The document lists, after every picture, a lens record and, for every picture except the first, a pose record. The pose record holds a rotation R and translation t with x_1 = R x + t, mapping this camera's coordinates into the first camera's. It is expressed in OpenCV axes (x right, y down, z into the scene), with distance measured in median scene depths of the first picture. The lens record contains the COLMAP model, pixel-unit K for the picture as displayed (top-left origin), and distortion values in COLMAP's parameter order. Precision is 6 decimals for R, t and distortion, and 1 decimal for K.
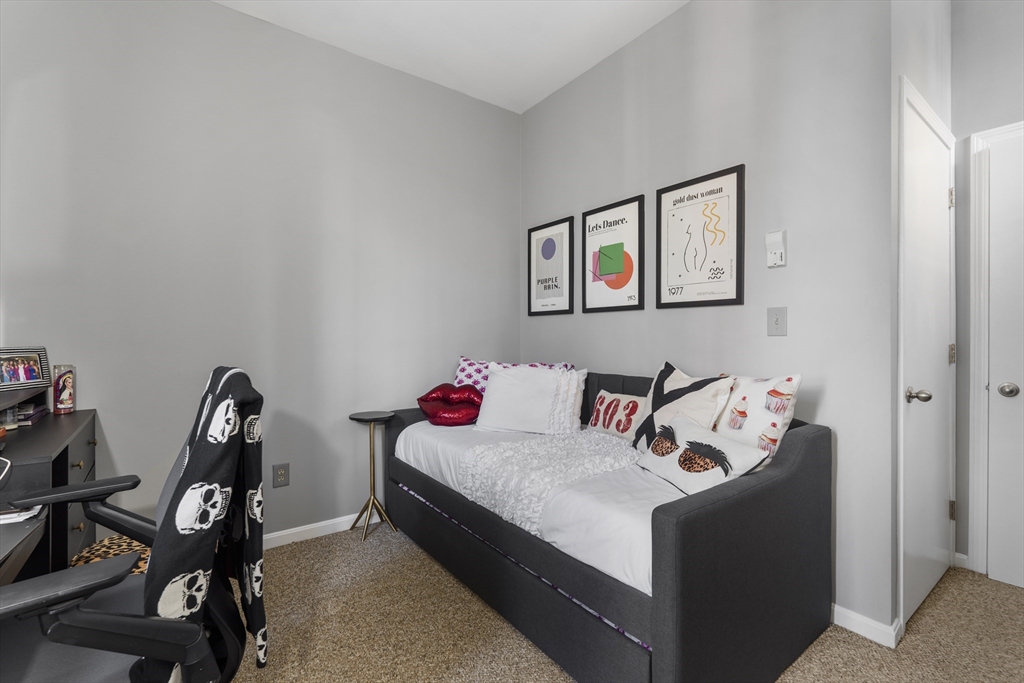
lens RADIAL K [[458.1, 0, 515.5], [0, 458.1, 345.2], [0, 0, 1]] dist [0.000469, 0.000254]
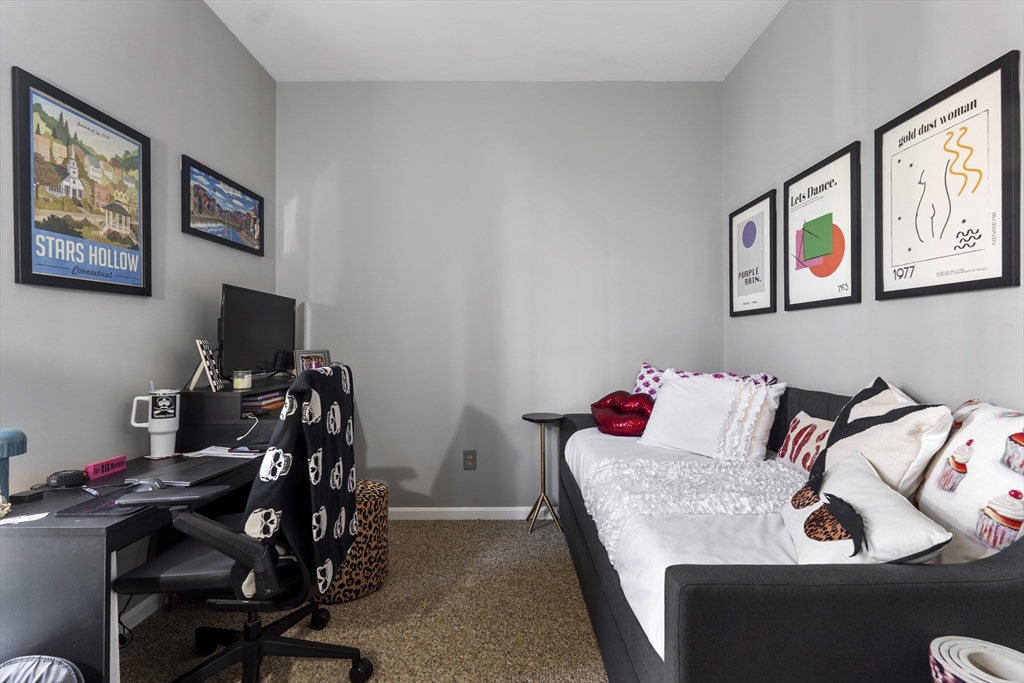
lens RADIAL K [[458.1, 0, 515.5], [0, 458.1, 345.2], [0, 0, 1]] dist [0.000469, 0.000254]
pose [[0.801826, -0.000047, -0.597557, 0.274416], [-0.006596, 0.999938, -0.008930, -0.001882], [0.597521, 0.011102, 0.801777, 0.113349]]
